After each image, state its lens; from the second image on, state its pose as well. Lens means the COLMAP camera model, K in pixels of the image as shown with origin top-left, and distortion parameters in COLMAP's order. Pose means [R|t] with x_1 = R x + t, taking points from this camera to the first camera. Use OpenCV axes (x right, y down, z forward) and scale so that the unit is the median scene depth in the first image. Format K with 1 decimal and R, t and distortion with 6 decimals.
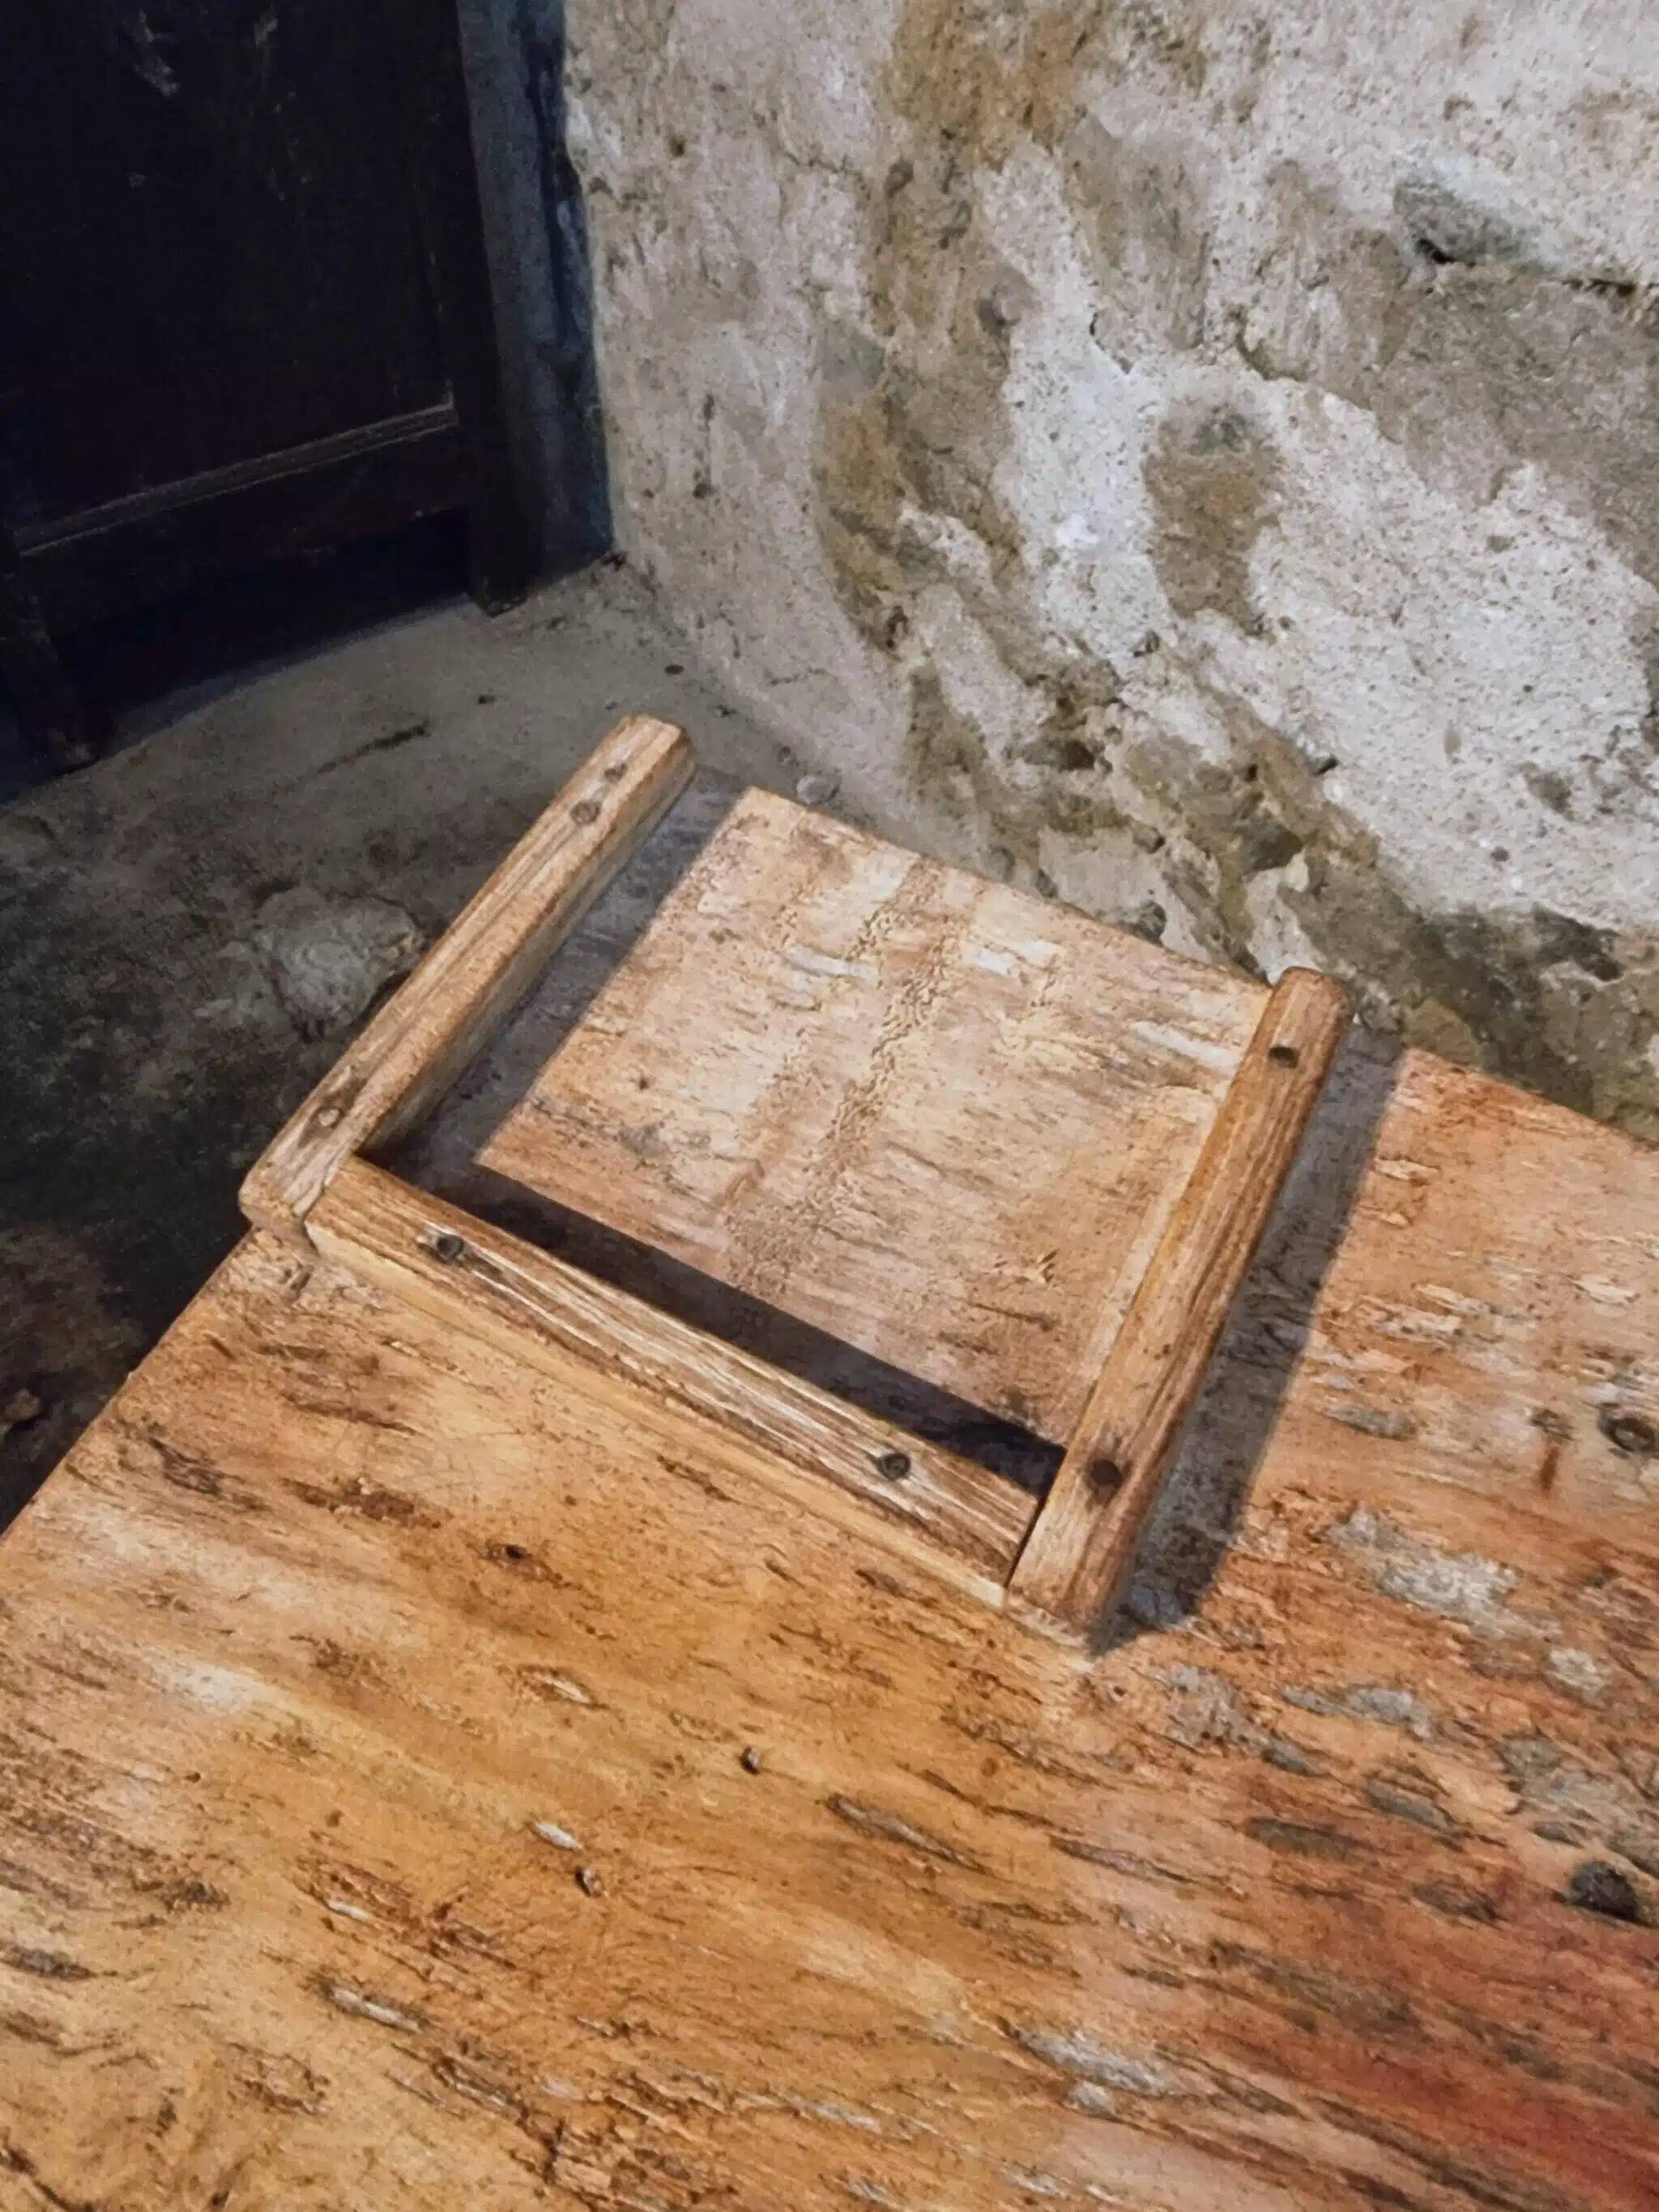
lens RADIAL K [[1574.9, 0, 811.1], [0, 1574.9, 1060.7], [0, 0, 1]] dist [0.008399, -0.009630]
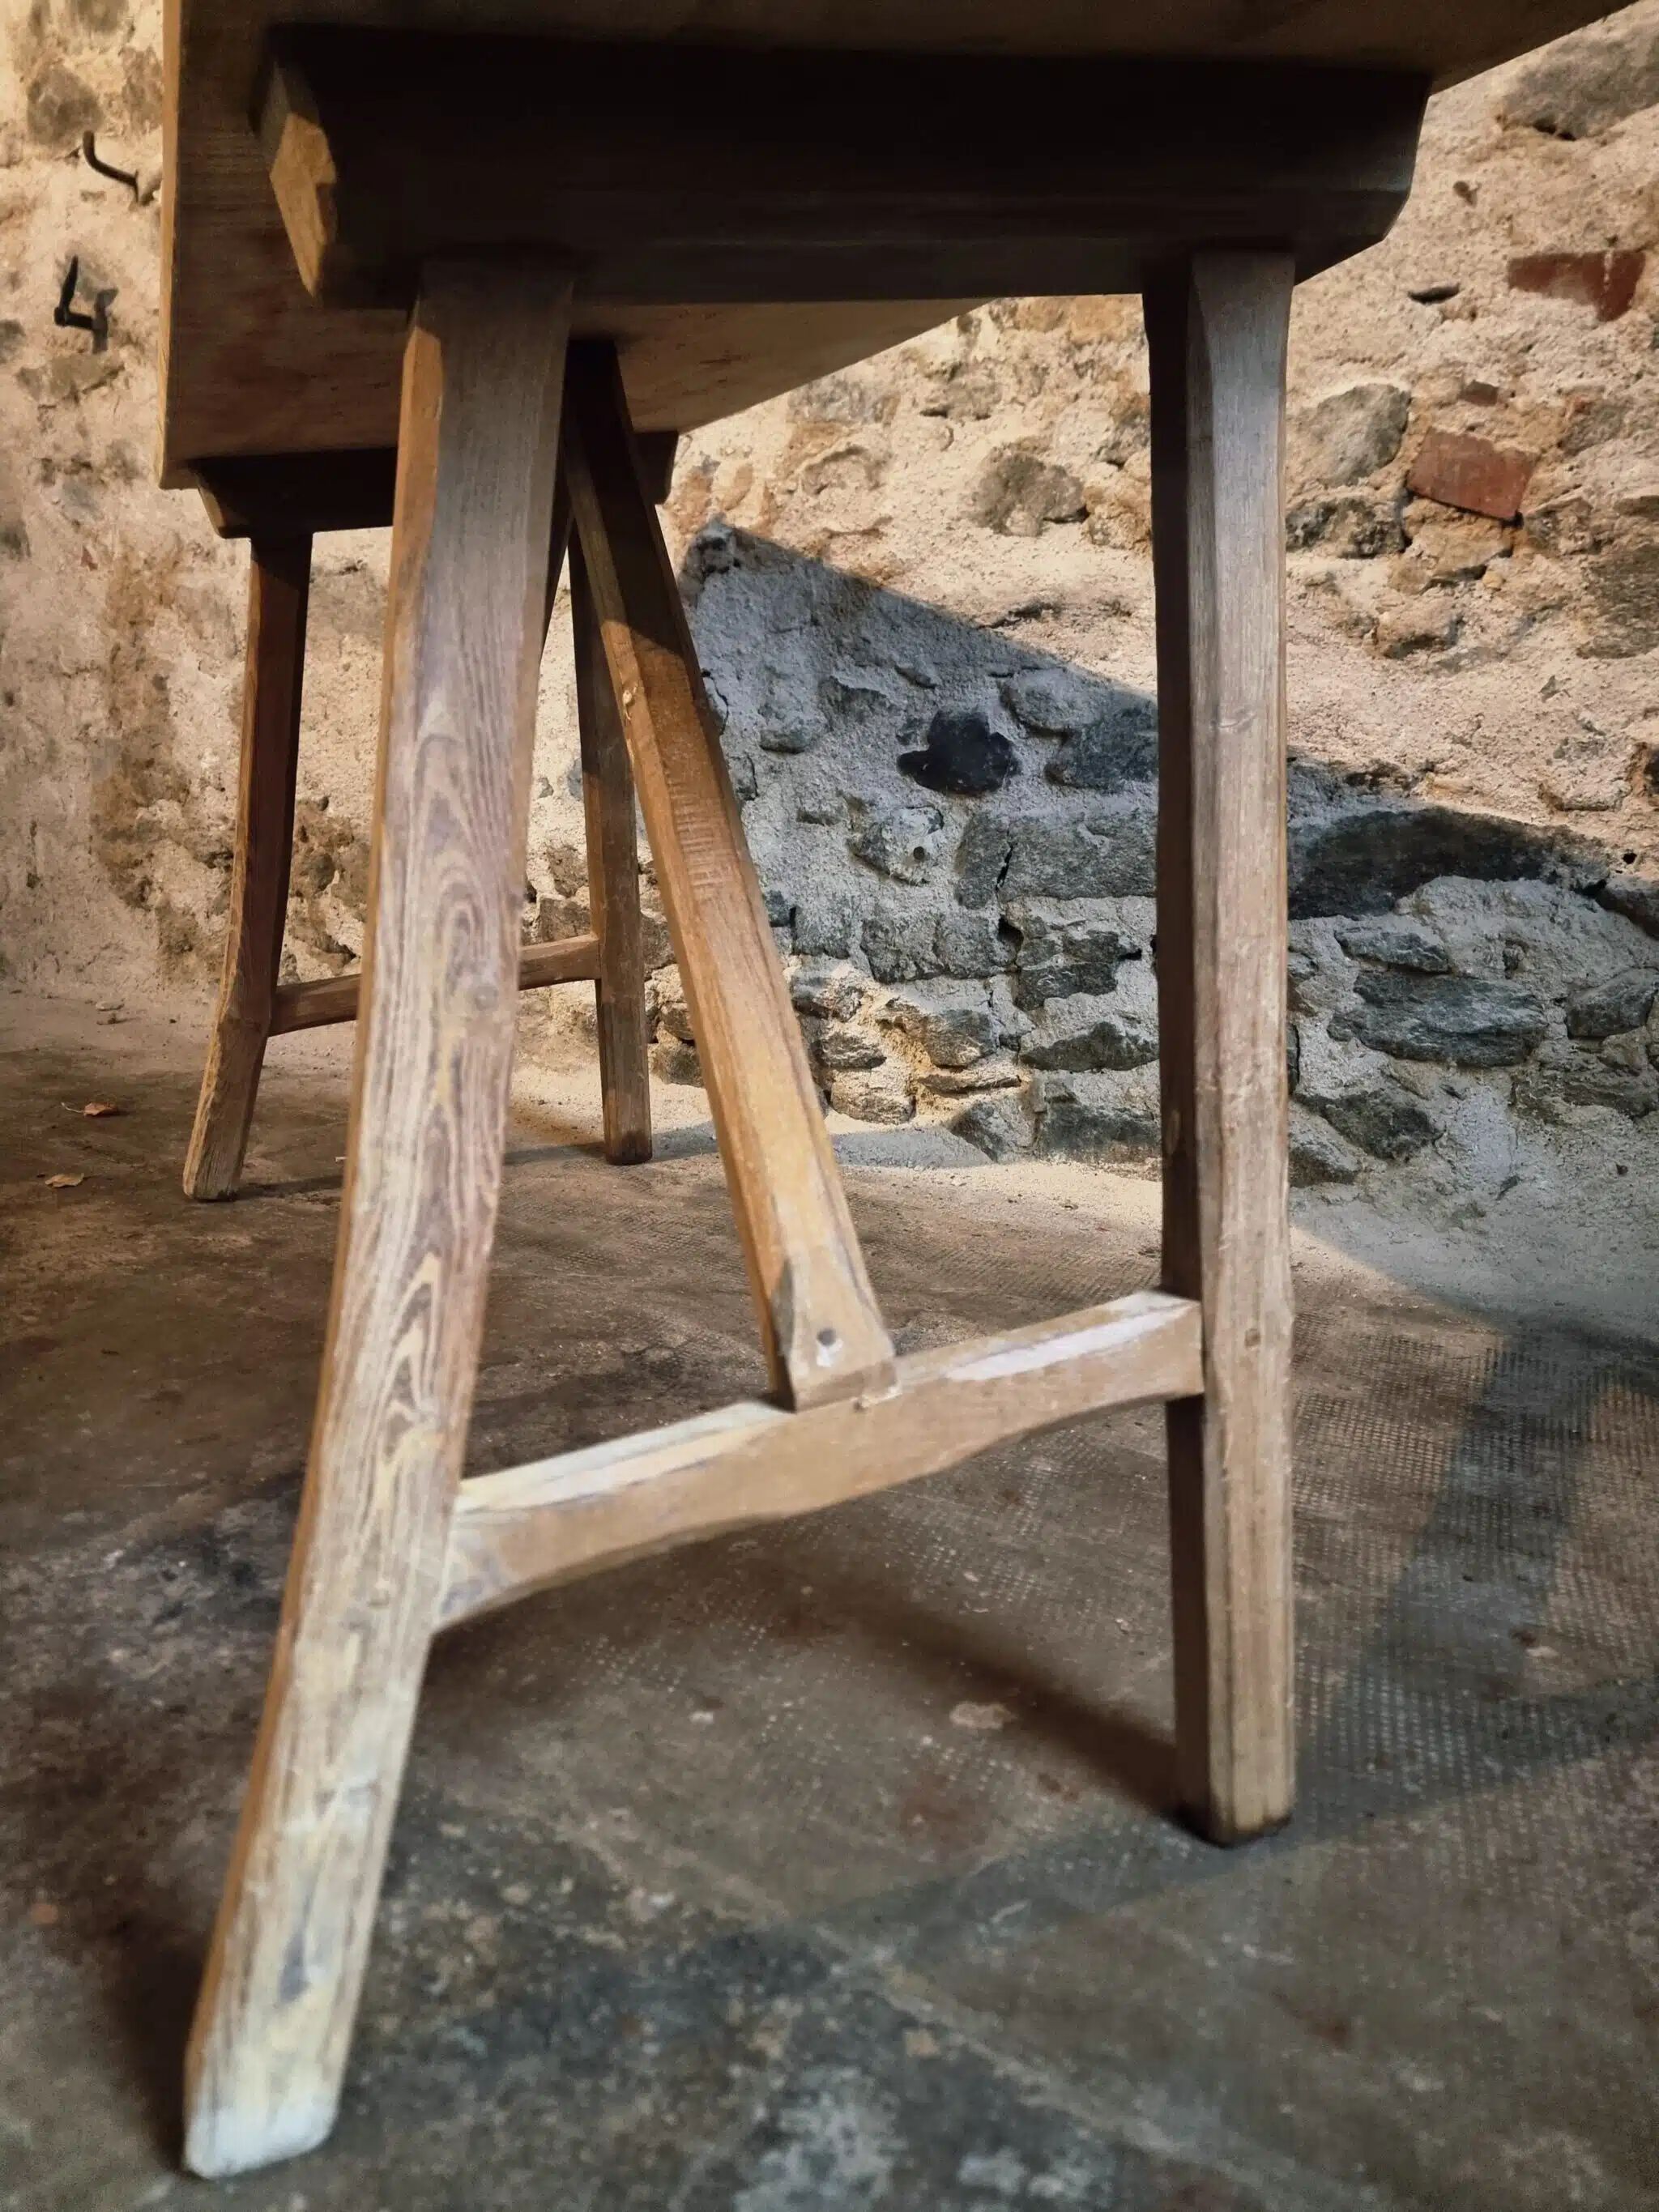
lens RADIAL K [[1543.1, 0, 828.7], [0, 1543.1, 1117.1], [0, 0, 1]] dist [0.063171, -0.063807]
pose [[0.929531, -0.069358, 0.362161, 0.164548], [0.264536, 0.809656, -0.523906, 1.537988], [-0.256889, 0.582792, 0.770948, -0.628726]]
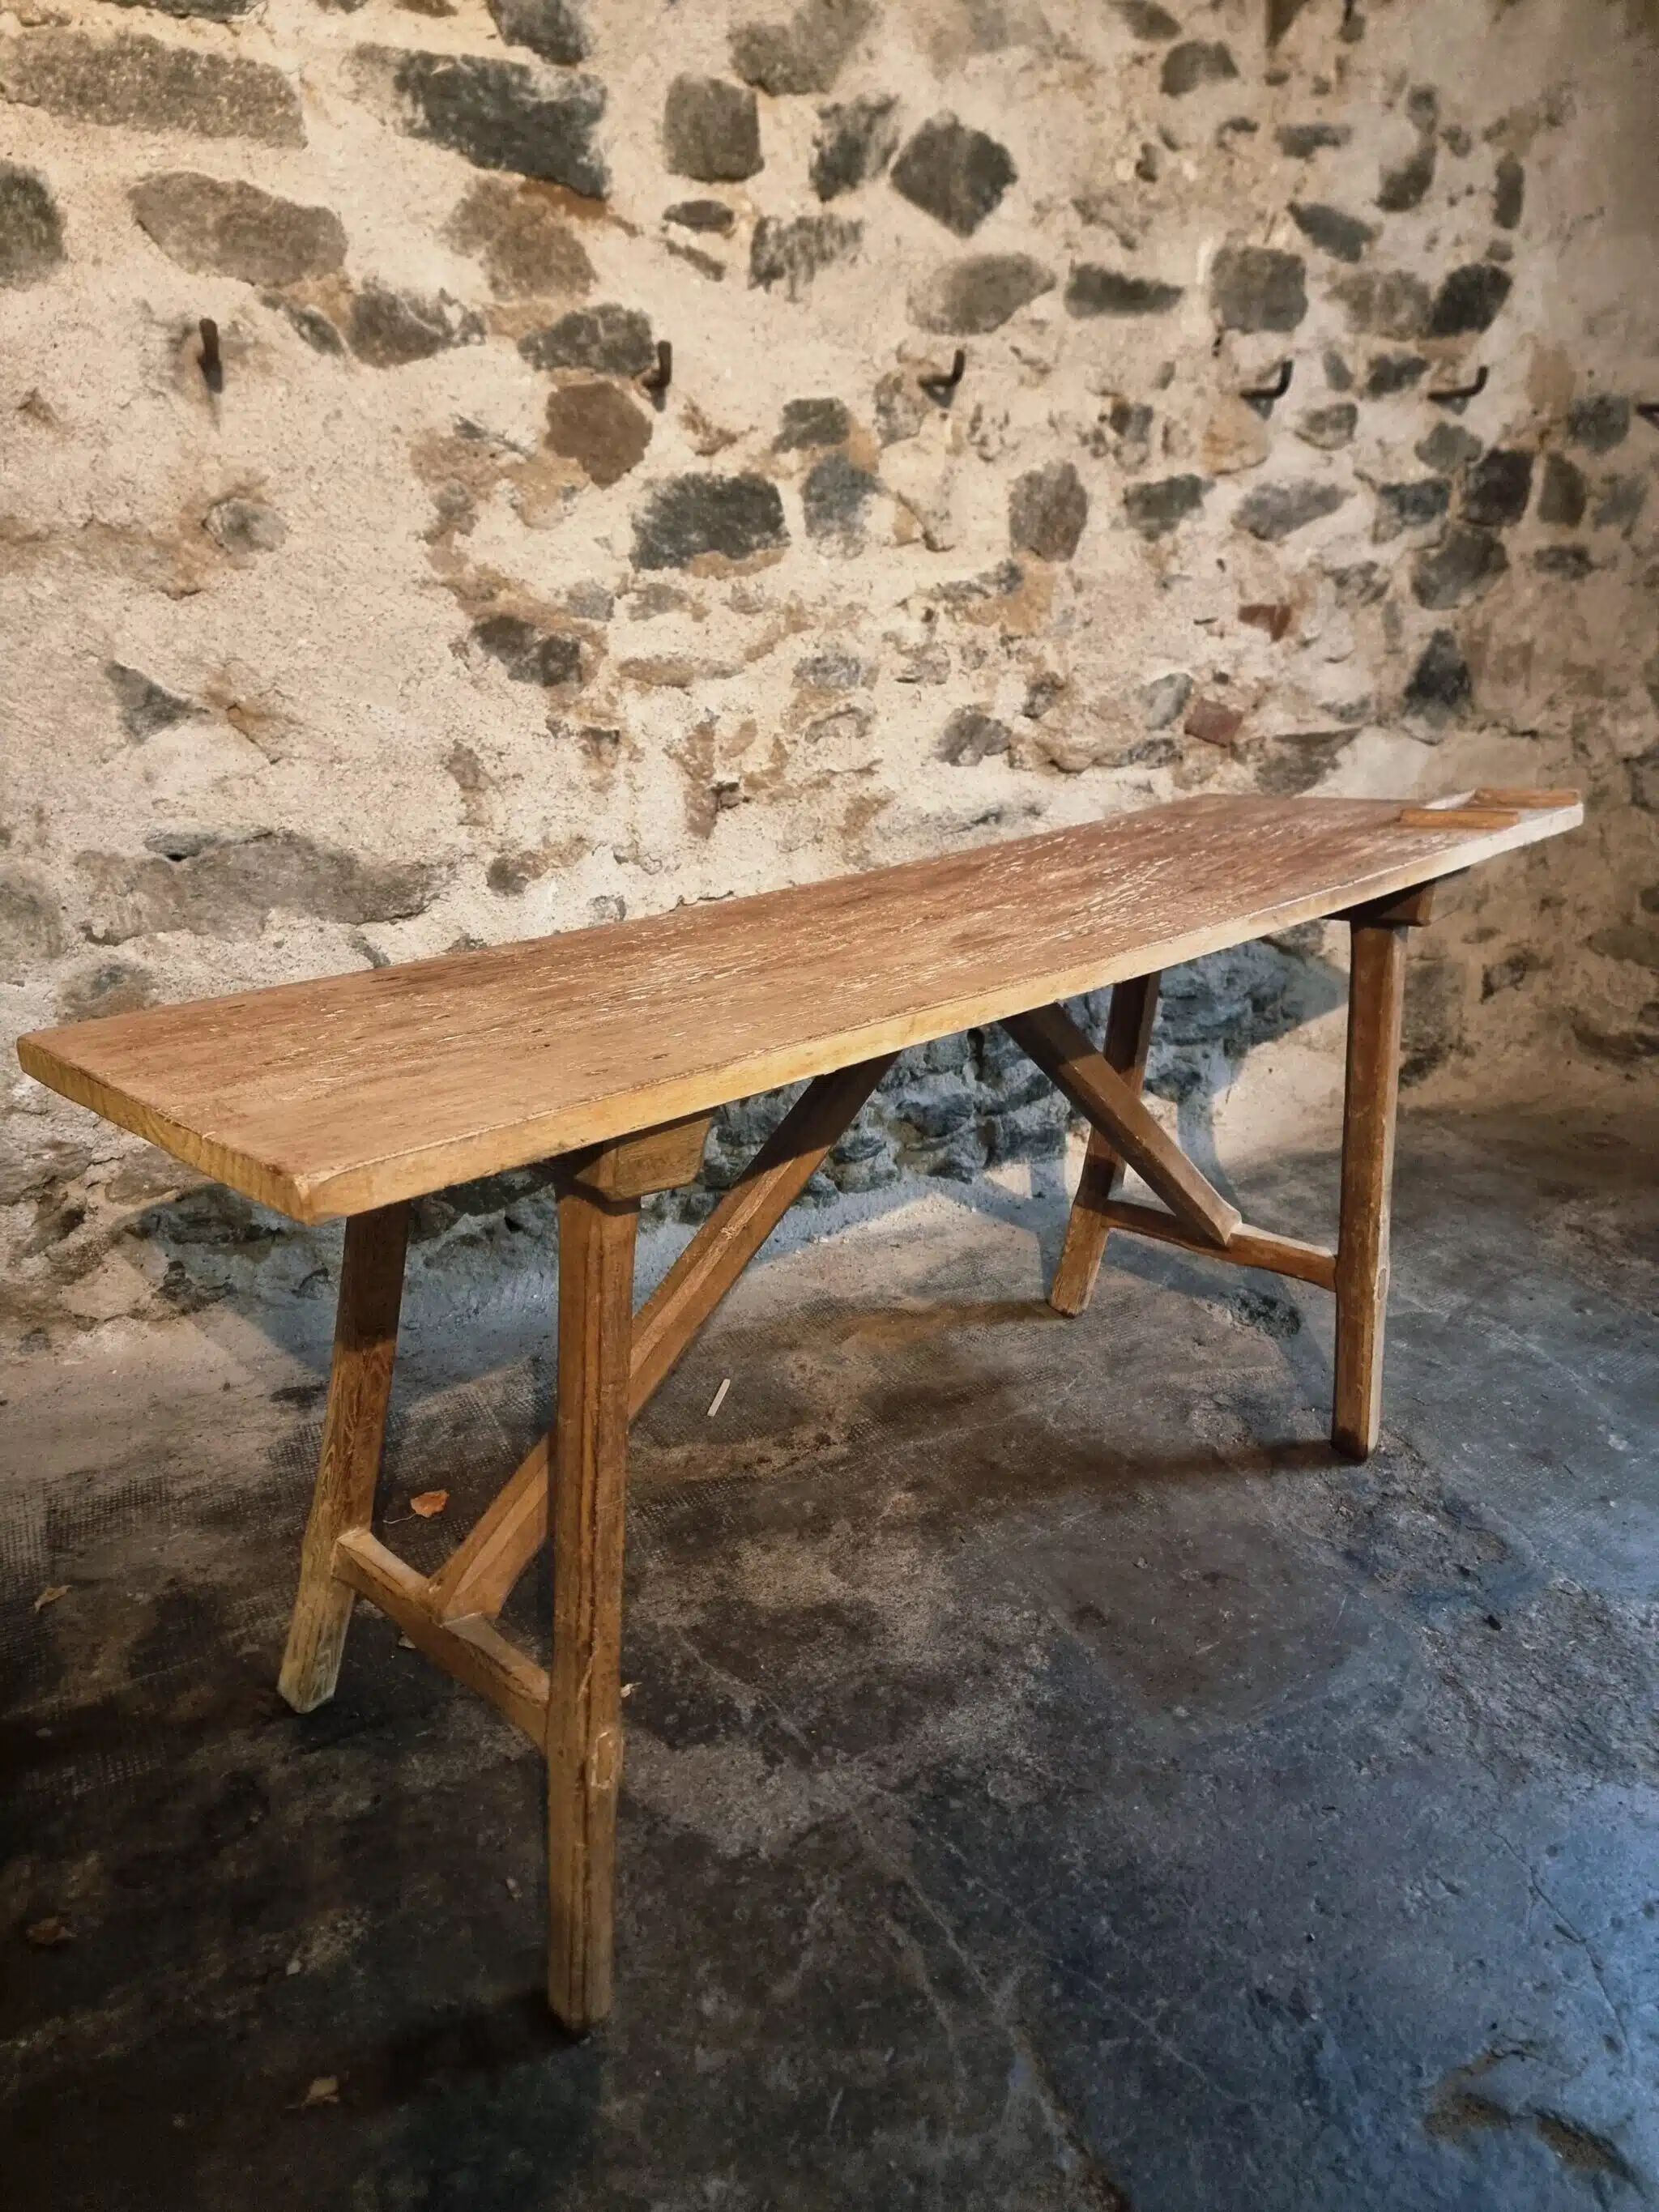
lens RADIAL K [[1536.1, 0, 816.4], [0, 1536.1, 1129.9], [0, 0, 1]] dist [0.063614, -0.065508]
pose [[0.199755, -0.414133, 0.888027, -1.286068], [0.731732, 0.665795, 0.145897, 0.081268], [-0.651665, 0.620654, 0.436030, -0.274803]]
